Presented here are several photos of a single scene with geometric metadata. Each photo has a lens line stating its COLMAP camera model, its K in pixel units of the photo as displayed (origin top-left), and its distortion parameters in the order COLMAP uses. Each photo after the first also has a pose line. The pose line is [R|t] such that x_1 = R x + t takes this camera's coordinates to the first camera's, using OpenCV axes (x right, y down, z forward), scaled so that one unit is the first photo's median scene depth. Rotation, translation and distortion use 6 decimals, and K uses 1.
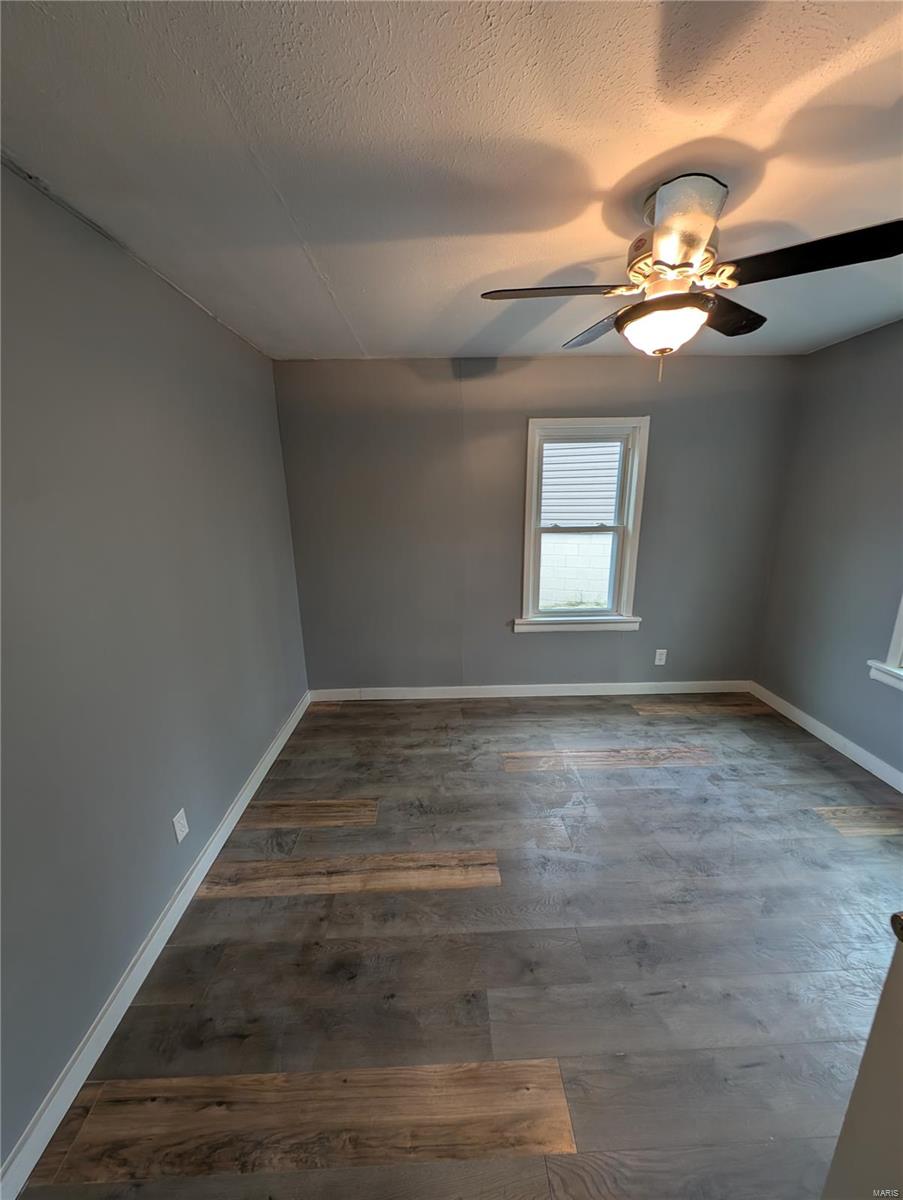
lens RADIAL K [[445.2, 0, 451.9], [0, 445.2, 597.9], [0, 0, 1]] dist [0.002250, -0.001046]
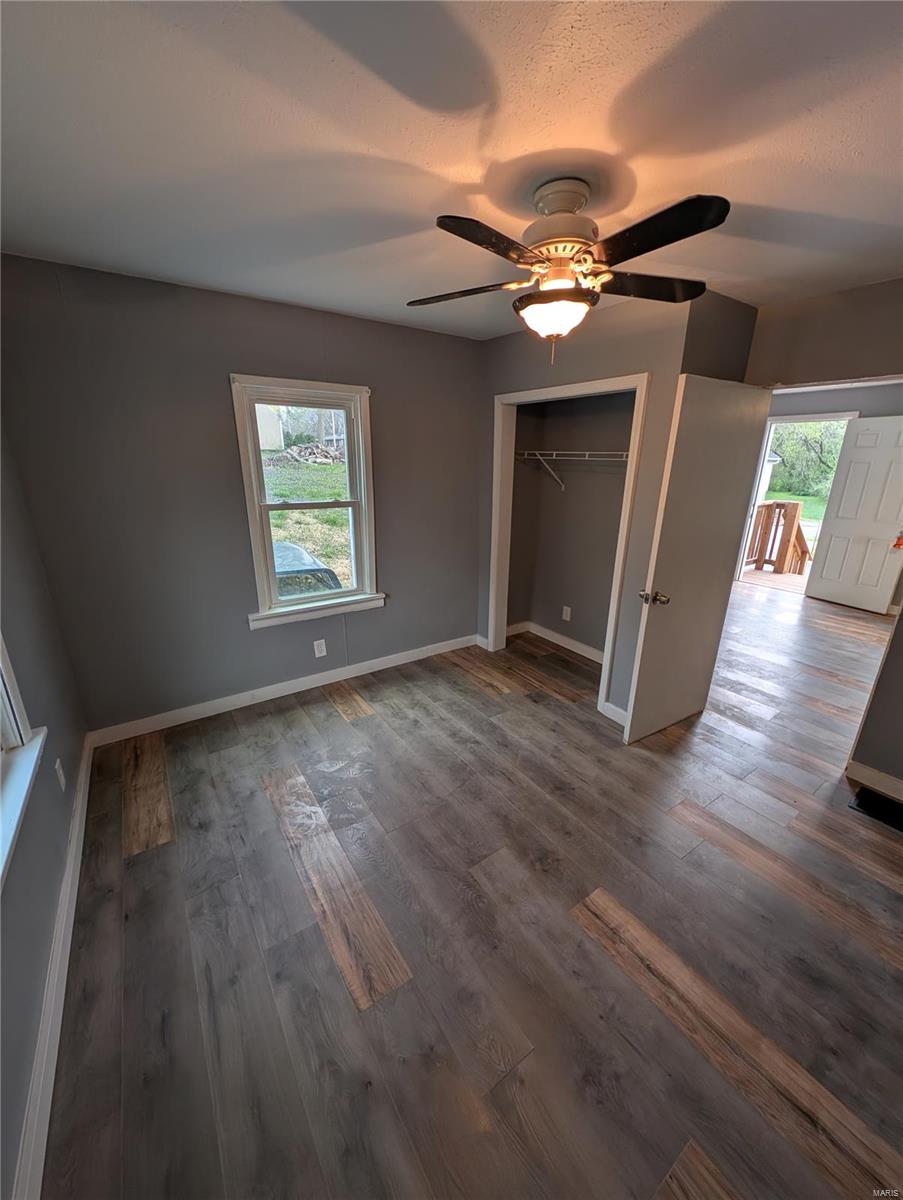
lens RADIAL K [[445.2, 0, 446.1], [0, 445.2, 600.0], [0, 0, 1]] dist [0.002250, -0.001046]
pose [[-0.527653, -0.252170, 0.811168, -0.283104], [0.201746, 0.890397, 0.408033, -0.304747], [-0.825155, 0.378949, -0.418946, 1.215858]]
